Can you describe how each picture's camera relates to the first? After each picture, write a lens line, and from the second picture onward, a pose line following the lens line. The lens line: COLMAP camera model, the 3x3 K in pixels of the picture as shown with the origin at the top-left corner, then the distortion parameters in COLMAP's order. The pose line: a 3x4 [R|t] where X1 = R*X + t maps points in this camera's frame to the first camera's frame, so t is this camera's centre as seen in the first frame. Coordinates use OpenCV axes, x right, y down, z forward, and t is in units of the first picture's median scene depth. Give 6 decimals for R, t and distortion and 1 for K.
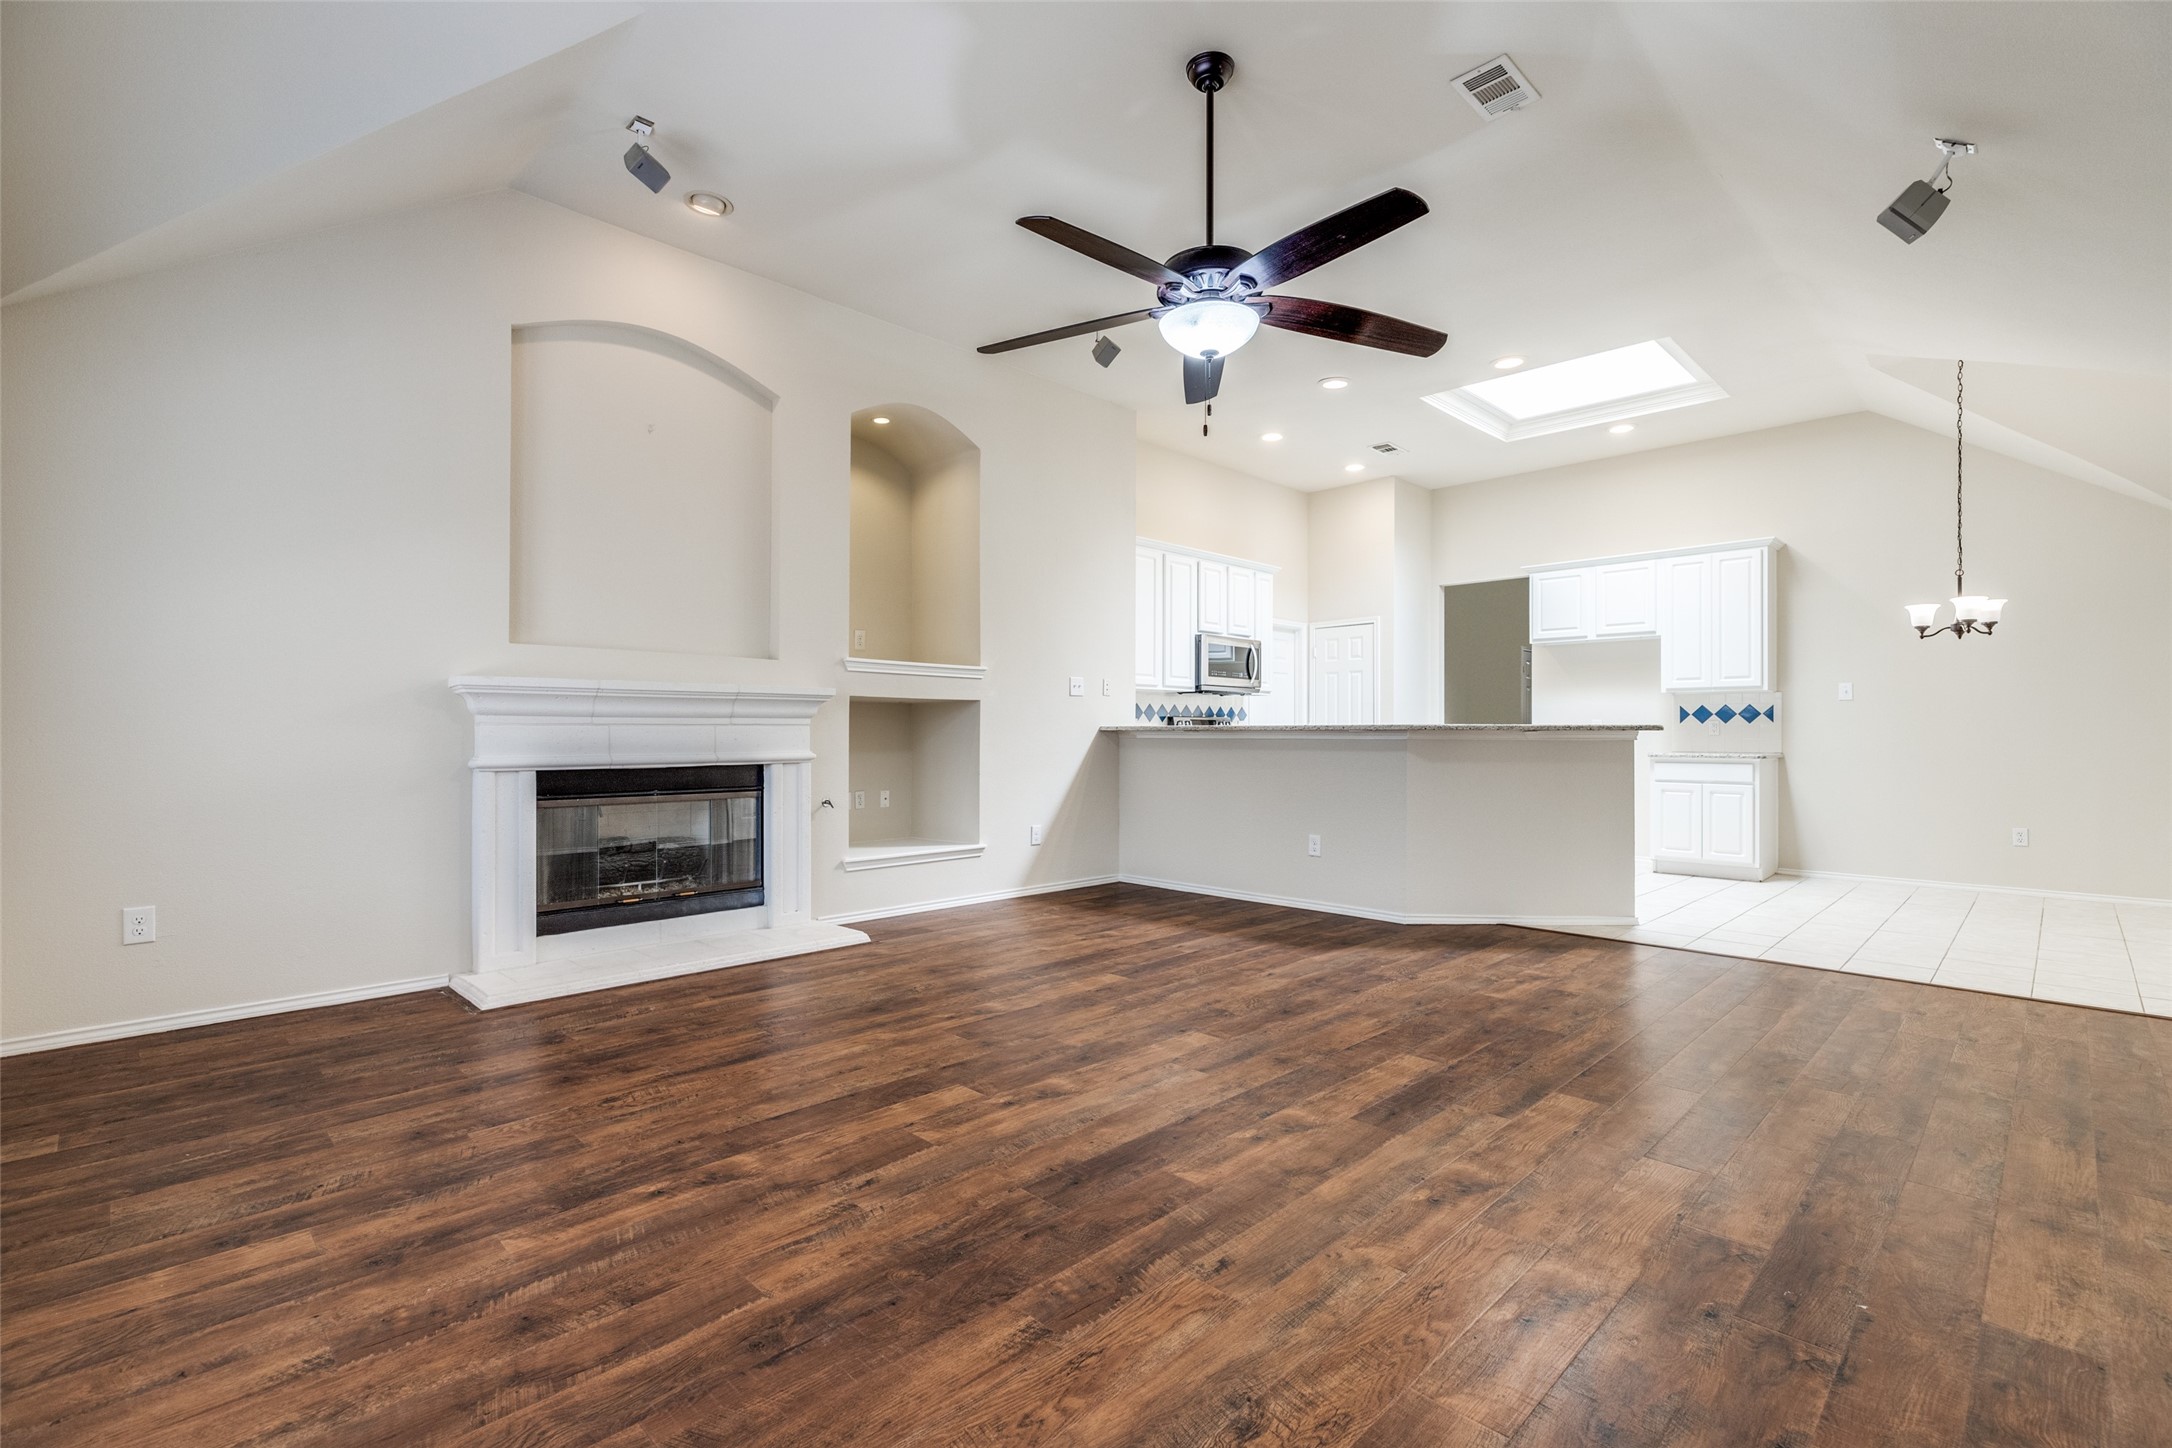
lens RADIAL K [[981.2, 0, 1081.0], [0, 981.2, 728.8], [0, 0, 1]] dist [0.003226, -0.000466]
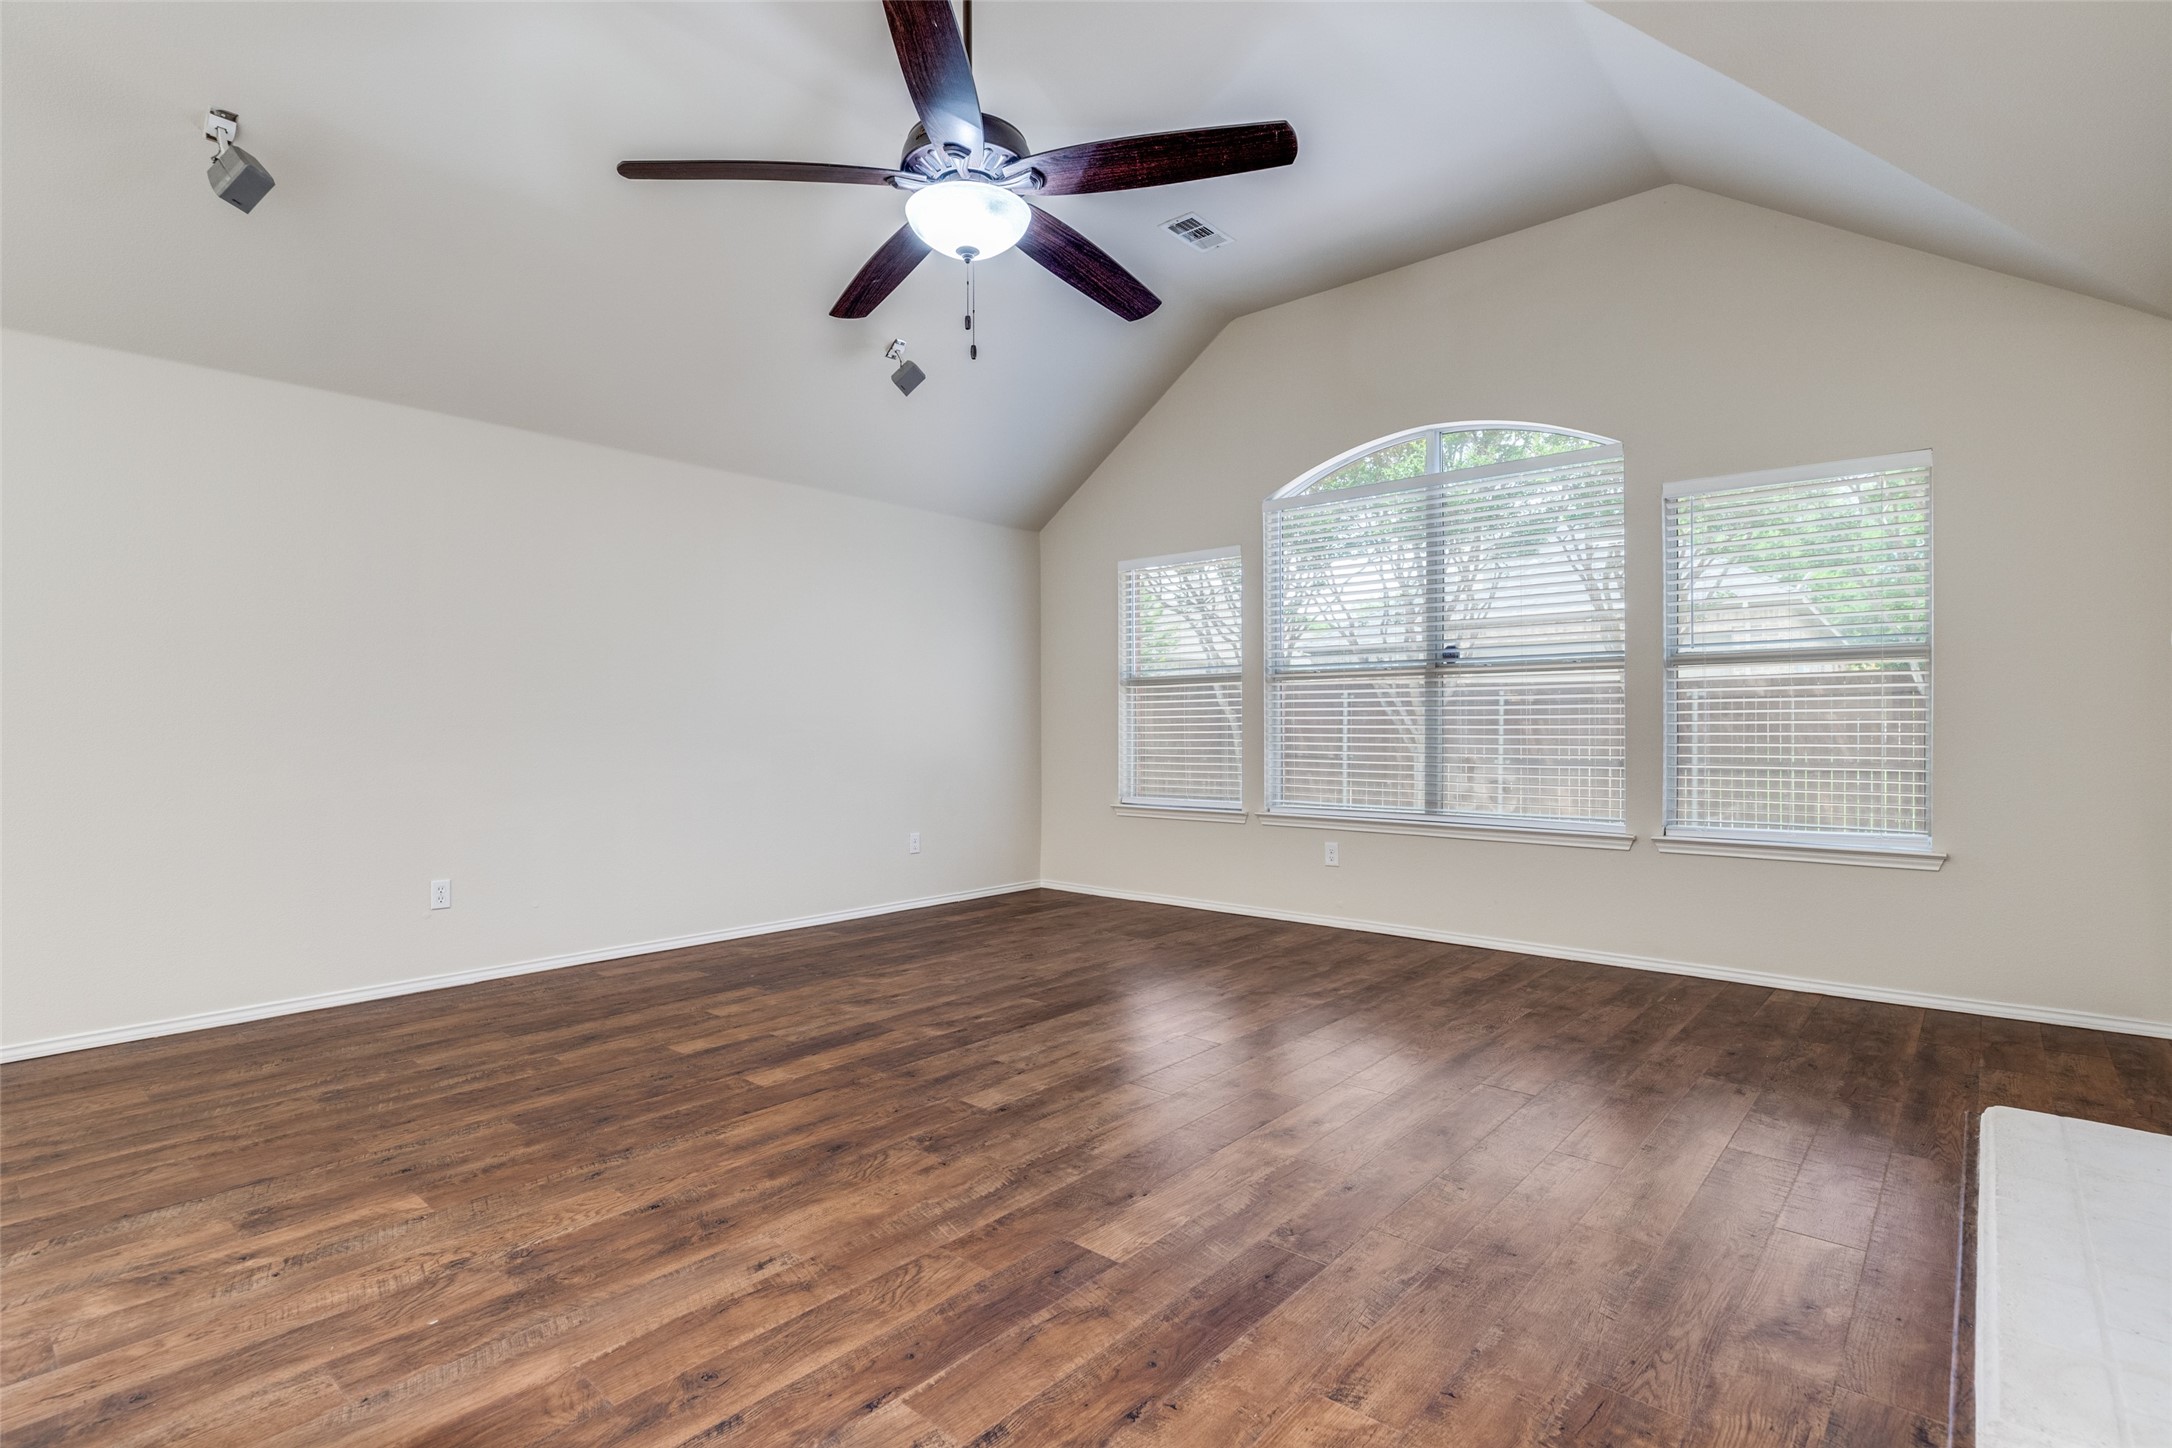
lens RADIAL K [[1034.1, 0, 1064.0], [0, 1034.1, 726.7], [0, 0, 1]] dist [-0.009753, 0.001638]
pose [[-0.998611, 0.001966, -0.052659, 0.119275], [0.002356, 0.999970, -0.007345, 0.011711], [0.052643, -0.007459, -0.998586, 2.242520]]
